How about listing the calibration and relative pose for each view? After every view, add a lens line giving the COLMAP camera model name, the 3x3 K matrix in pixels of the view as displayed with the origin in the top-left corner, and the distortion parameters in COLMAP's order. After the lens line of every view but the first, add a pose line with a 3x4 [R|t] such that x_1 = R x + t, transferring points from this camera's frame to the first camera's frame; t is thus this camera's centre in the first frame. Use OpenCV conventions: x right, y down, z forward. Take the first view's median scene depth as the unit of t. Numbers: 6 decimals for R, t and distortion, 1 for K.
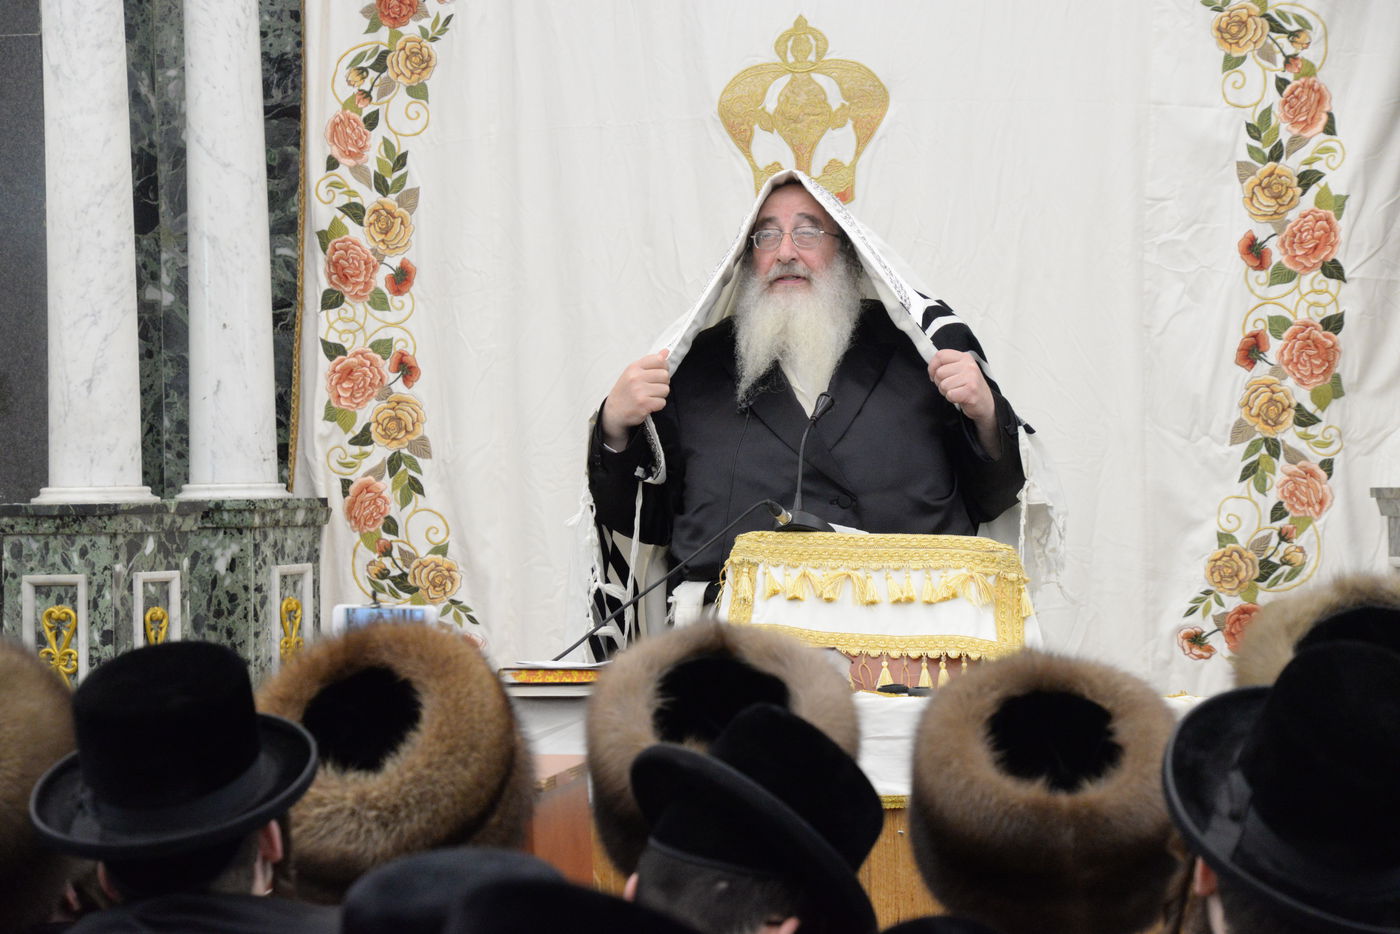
lens RADIAL K [[4148.9, 0, 695.7], [0, 4148.9, 468.9], [0, 0, 1]] dist [0.866577, 0.000000]
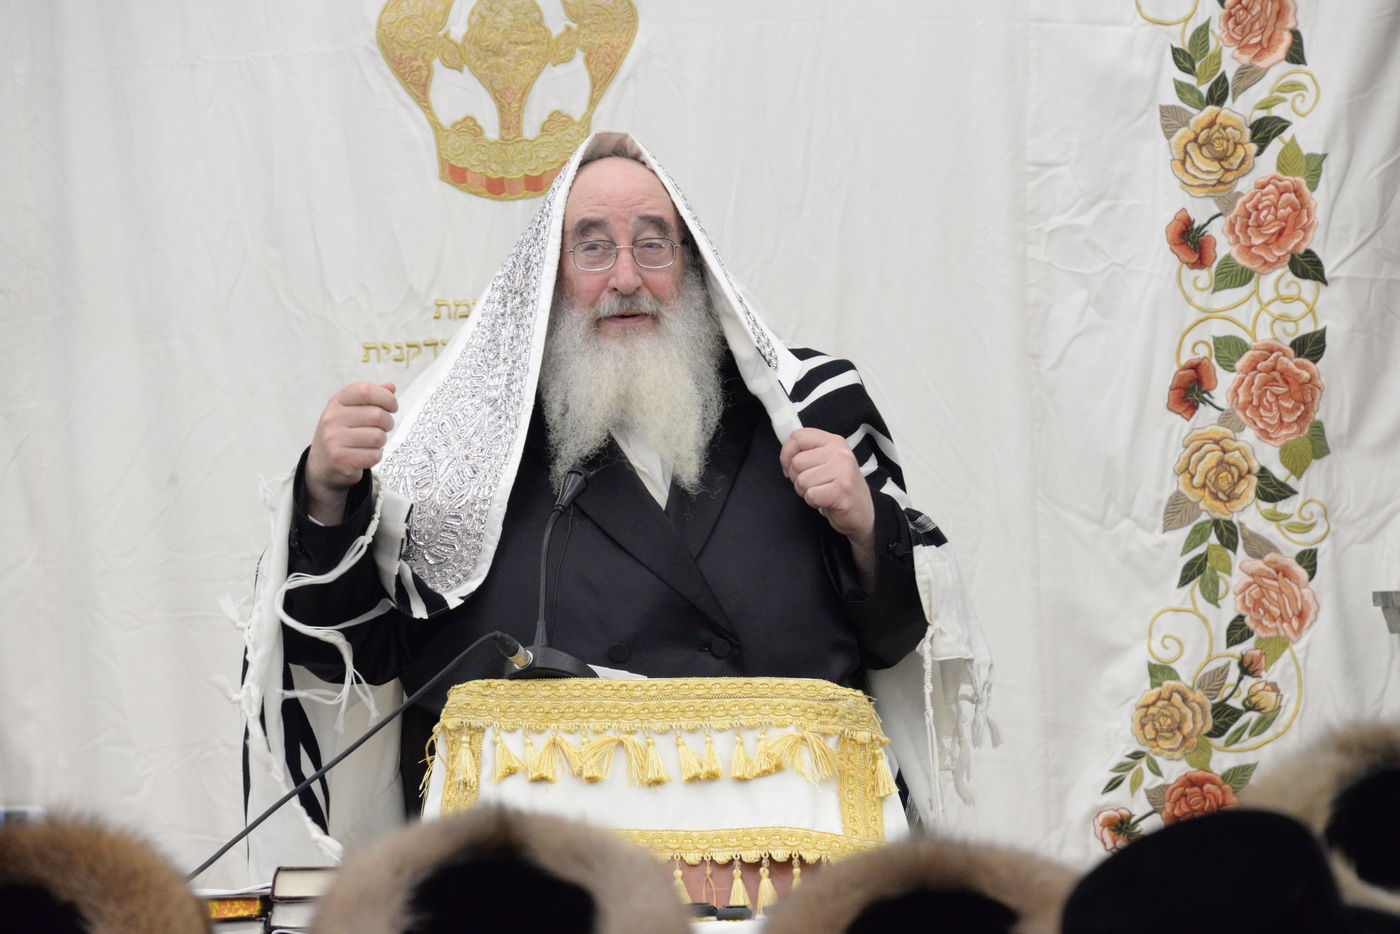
lens RADIAL K [[7405.4, 0, 702.8], [0, 7405.4, 453.7], [0, 0, 1]] dist [2.205338, 0.000000]
pose [[0.997401, -0.025186, 0.067510, -0.024869], [0.026172, 0.999563, -0.013749, -0.003639], [-0.067135, 0.015480, 0.997624, -0.172321]]
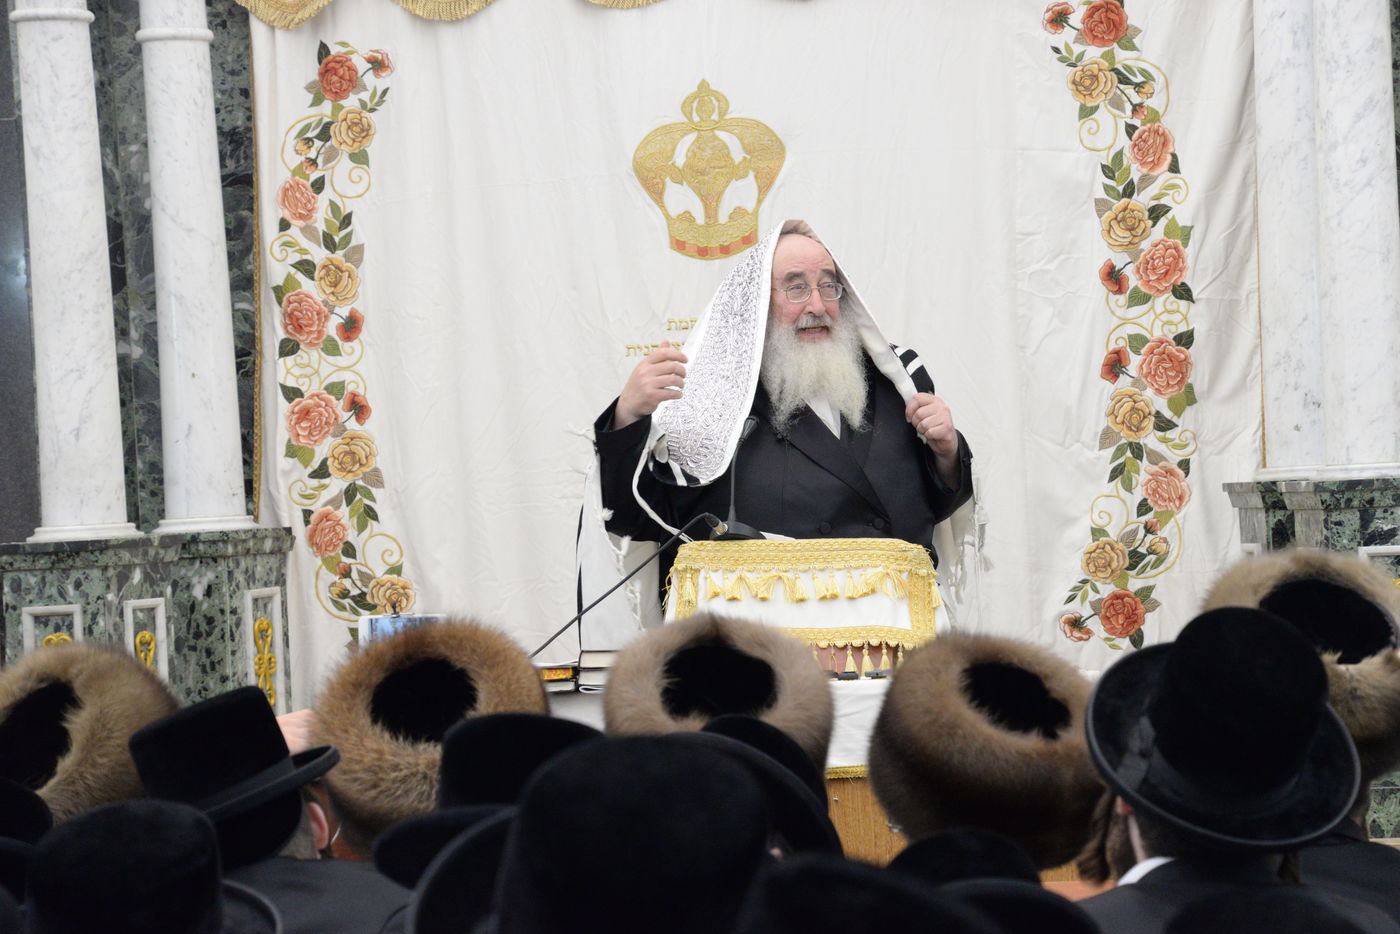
lens RADIAL K [[4148.9, 0, 701.3], [0, 4148.9, 460.6], [0, 0, 1]] dist [0.866577, 0.000000]
pose [[0.998499, -0.036632, 0.040718, -0.025070], [0.036884, 0.999305, -0.005462, -0.000584], [-0.040490, 0.006956, 0.999156, -0.114437]]
